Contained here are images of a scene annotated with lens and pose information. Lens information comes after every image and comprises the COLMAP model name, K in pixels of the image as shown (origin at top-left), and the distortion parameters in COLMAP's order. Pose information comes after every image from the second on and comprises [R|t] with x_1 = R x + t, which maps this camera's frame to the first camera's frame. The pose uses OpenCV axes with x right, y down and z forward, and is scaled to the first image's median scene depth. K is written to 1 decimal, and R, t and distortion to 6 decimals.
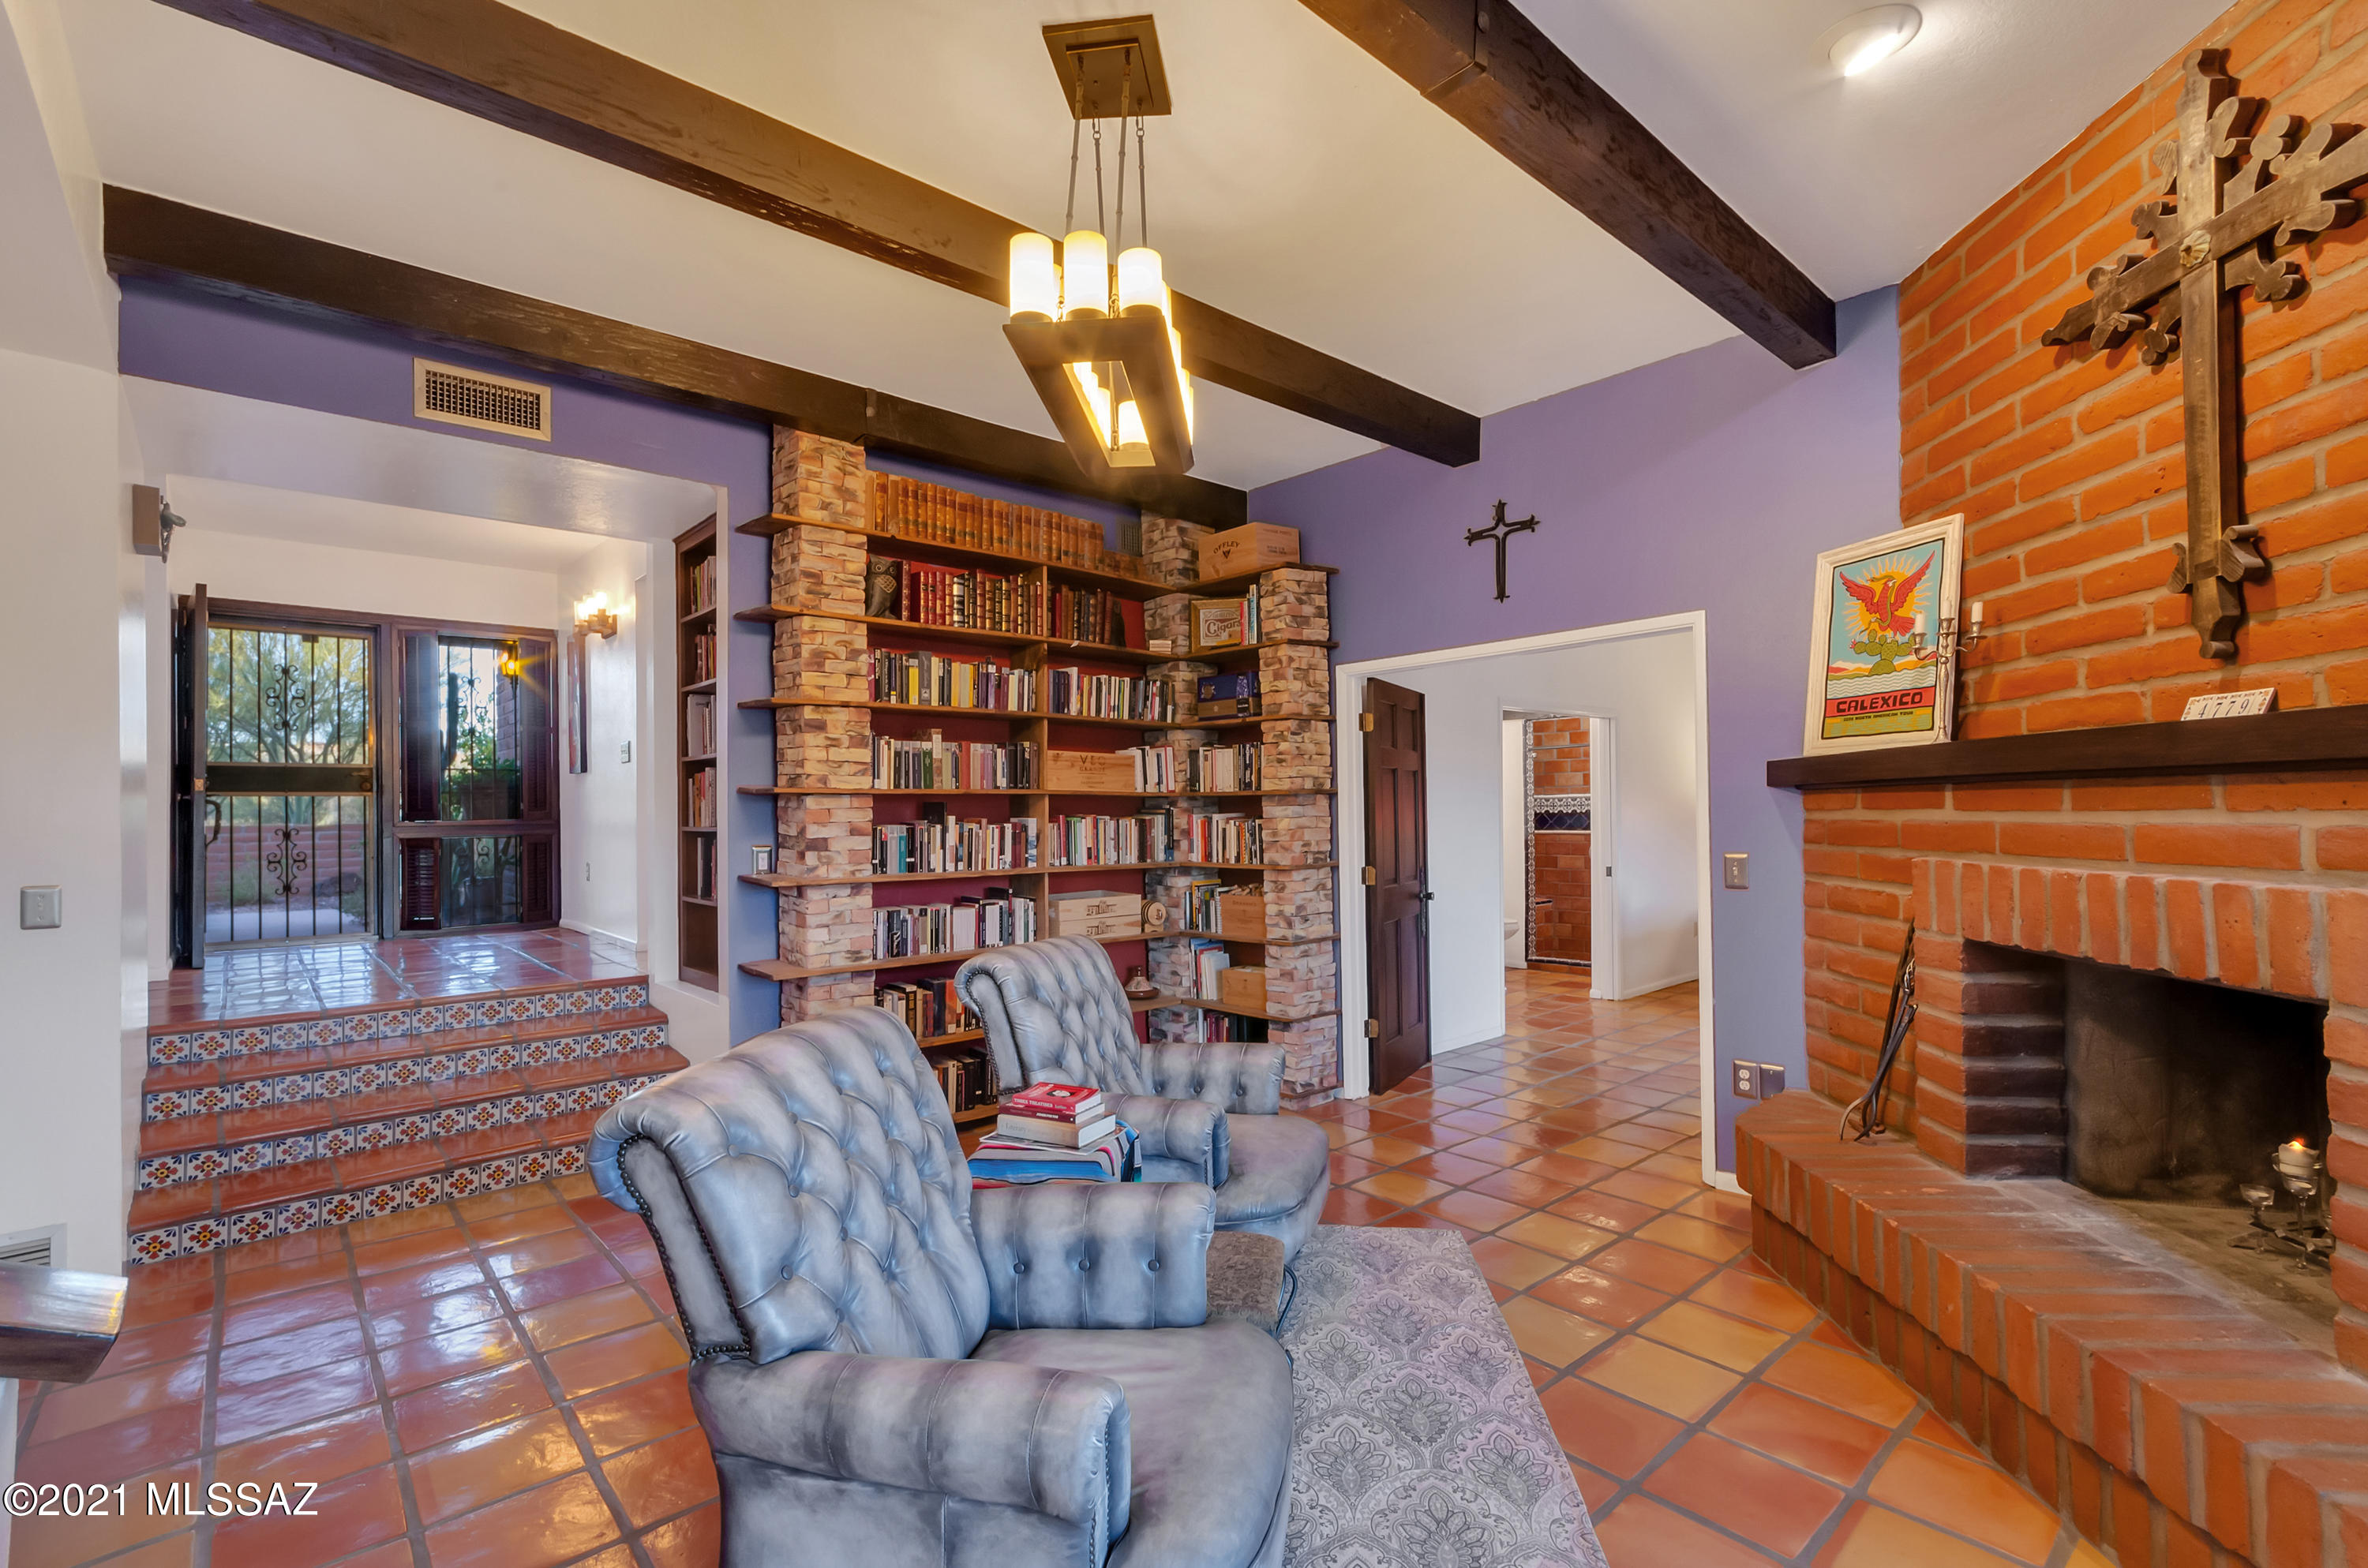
lens RADIAL K [[1064.3, 0, 1197.7], [0, 1064.3, 798.3], [0, 0, 1]] dist [0.001788, 0.001837]
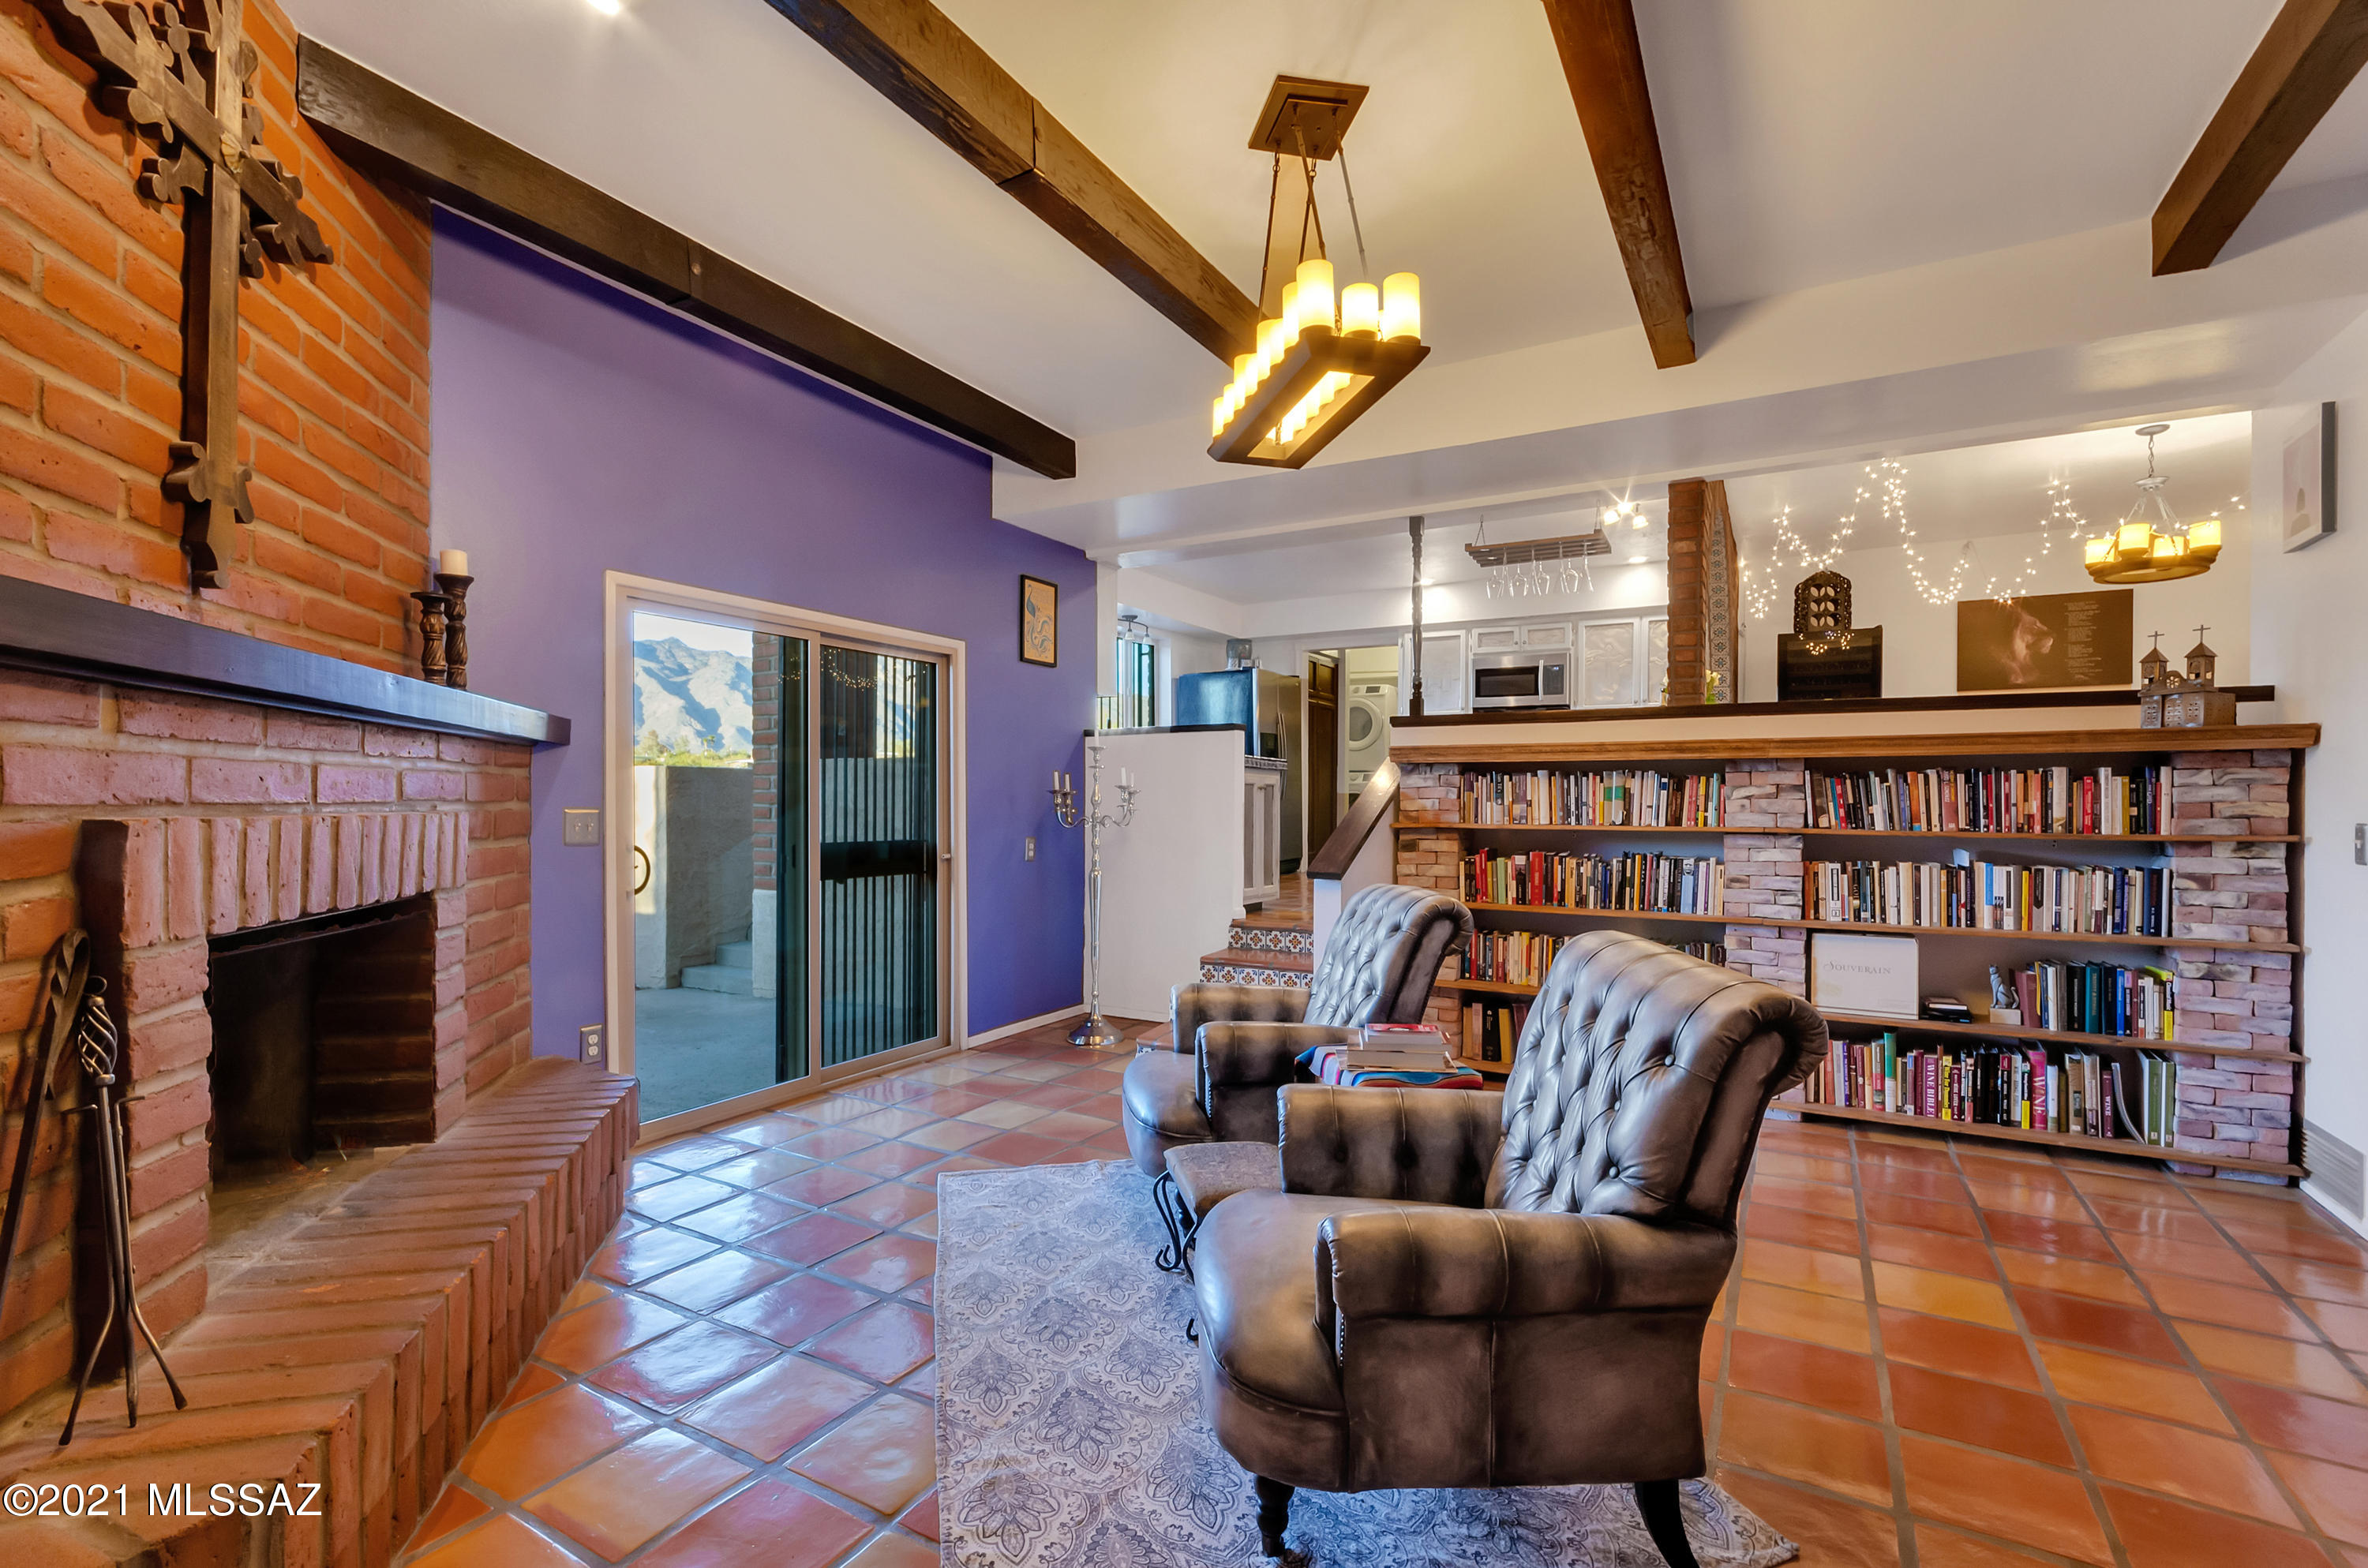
lens RADIAL K [[1064.3, 0, 1180.6], [0, 1064.3, 808.3], [0, 0, 1]] dist [0.001788, 0.001837]
pose [[-0.952027, 0.009957, -0.305852, 0.210682], [0.010631, 0.999943, -0.000538, 0.035792], [0.305829, -0.003764, -0.952079, 1.057734]]
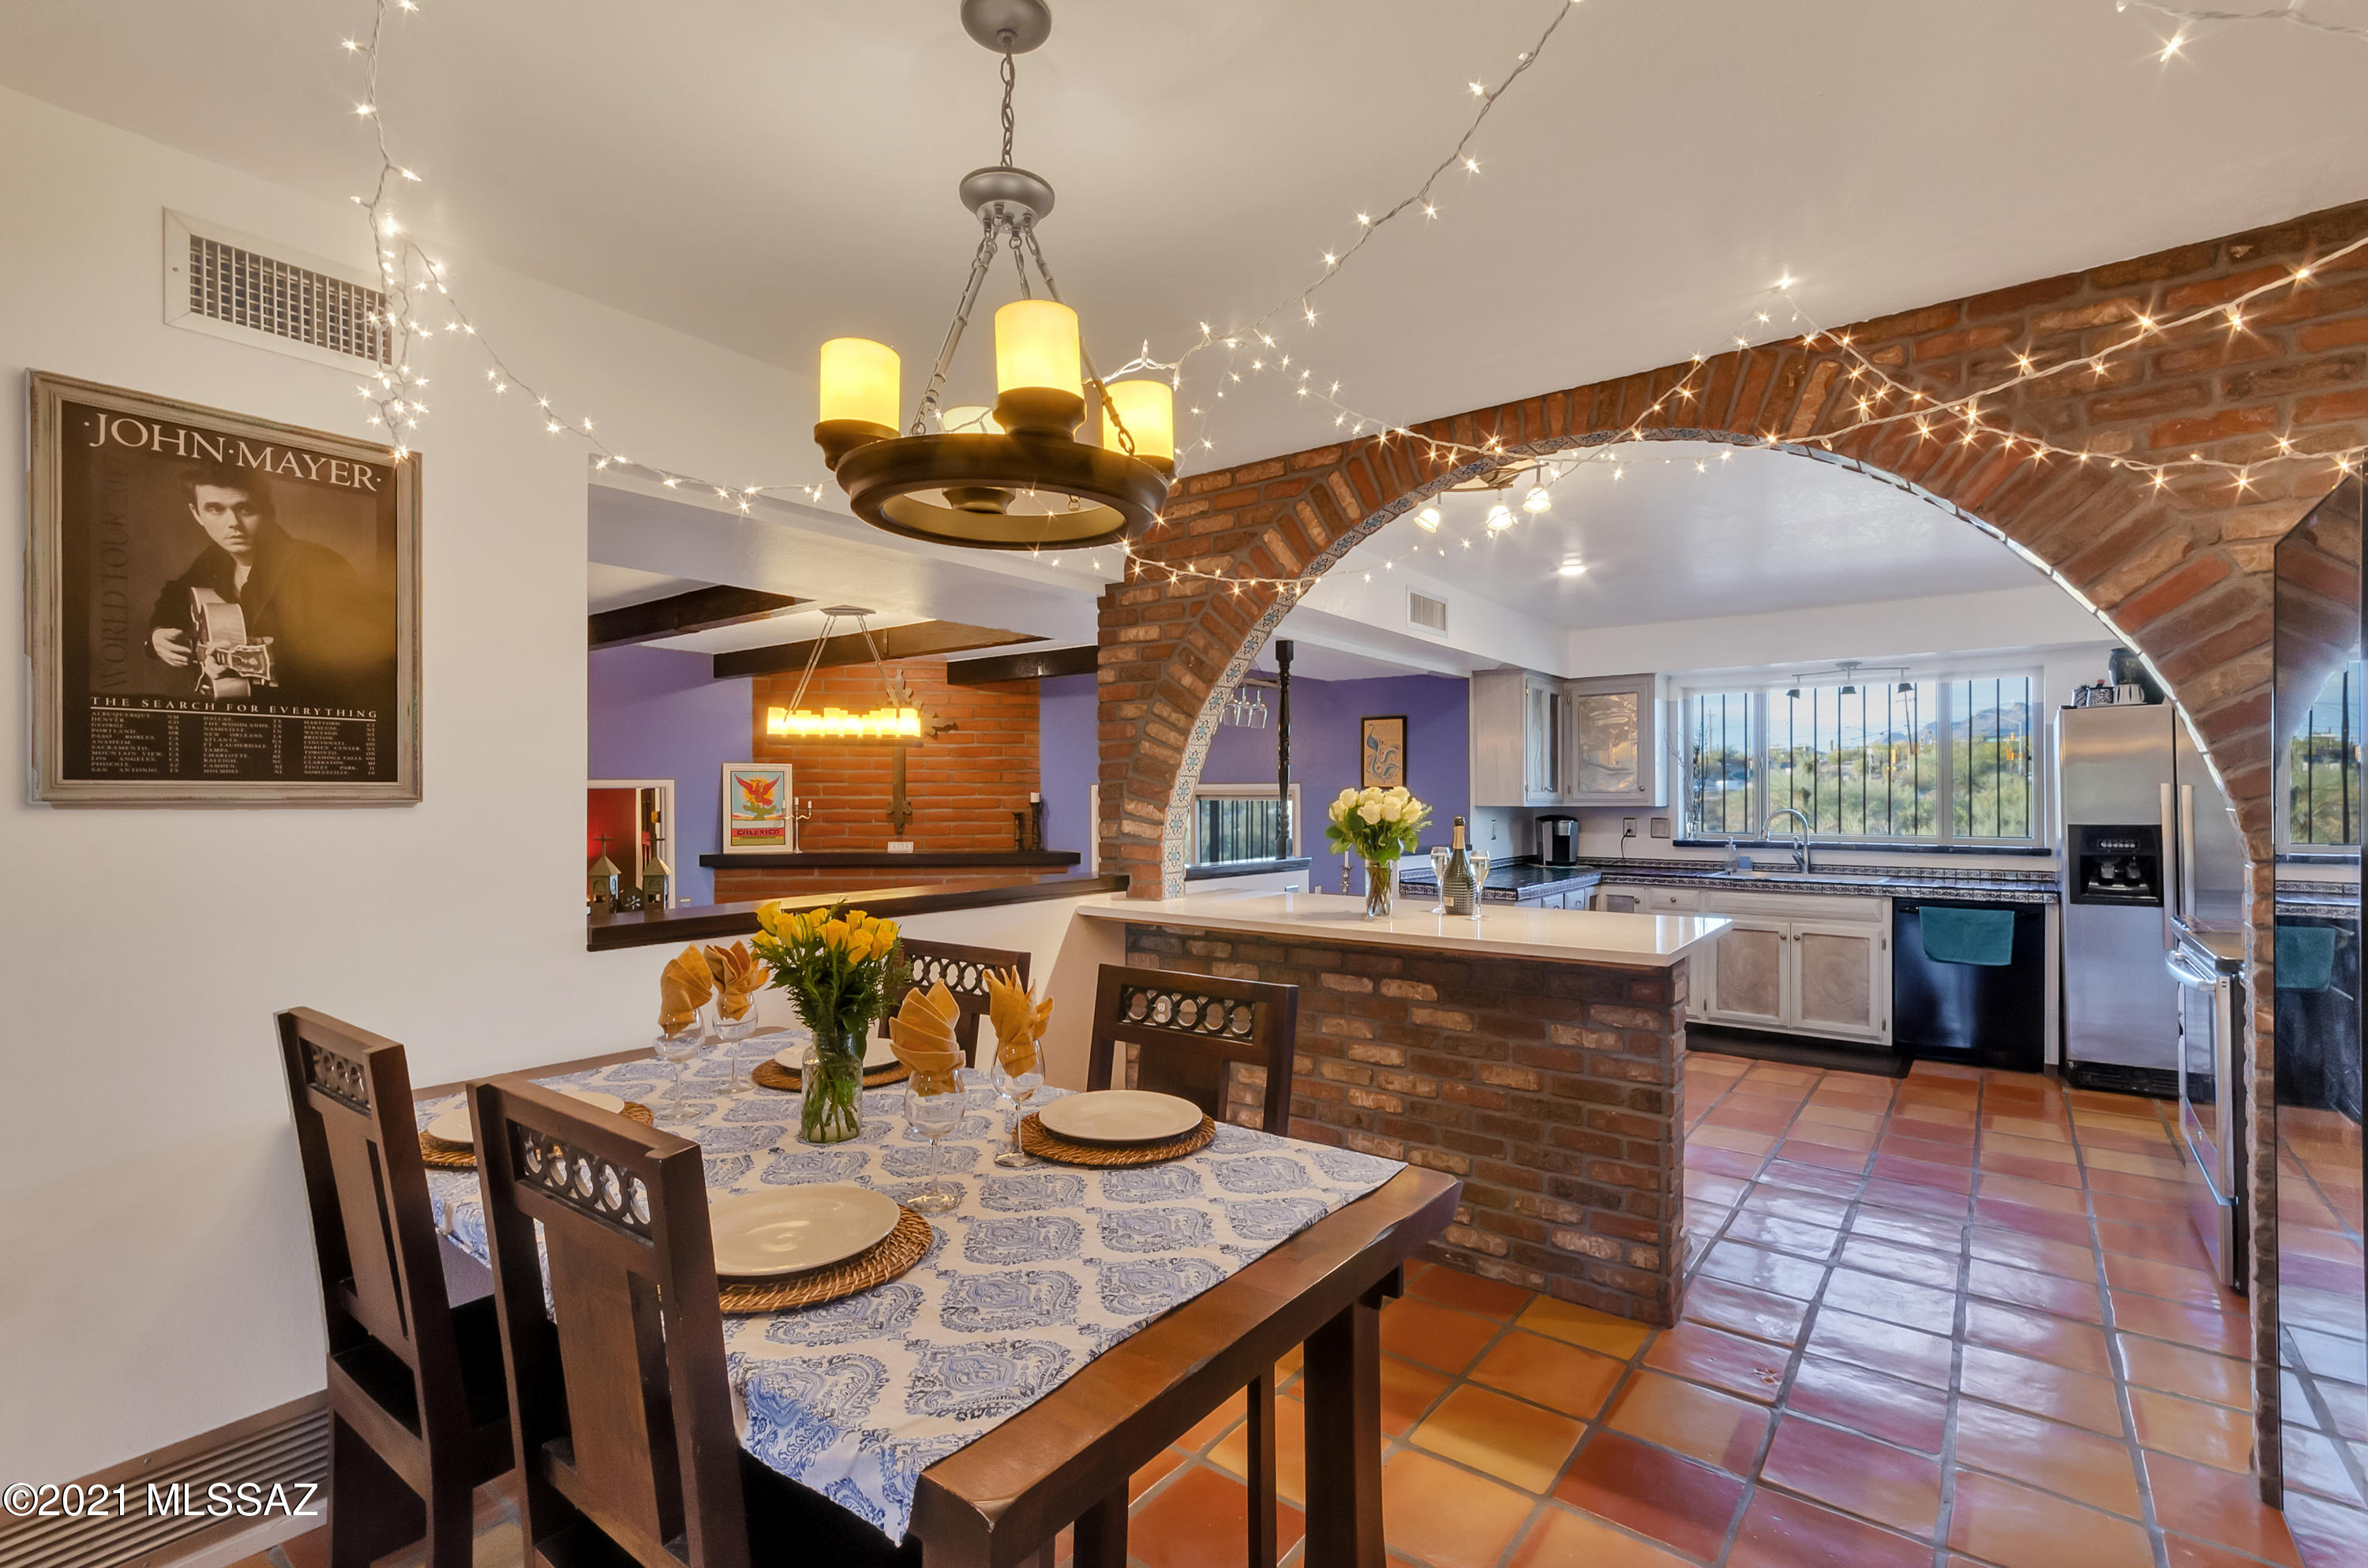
lens RADIAL K [[1064.3, 0, 1187.6], [0, 1064.3, 794.6], [0, 0, 1]] dist [0.001788, 0.001837]
pose [[-0.171304, 0.012348, 0.985141, -1.404692], [-0.008088, 0.999870, -0.013939, -0.107883], [-0.985185, -0.010356, -0.171182, 0.318303]]
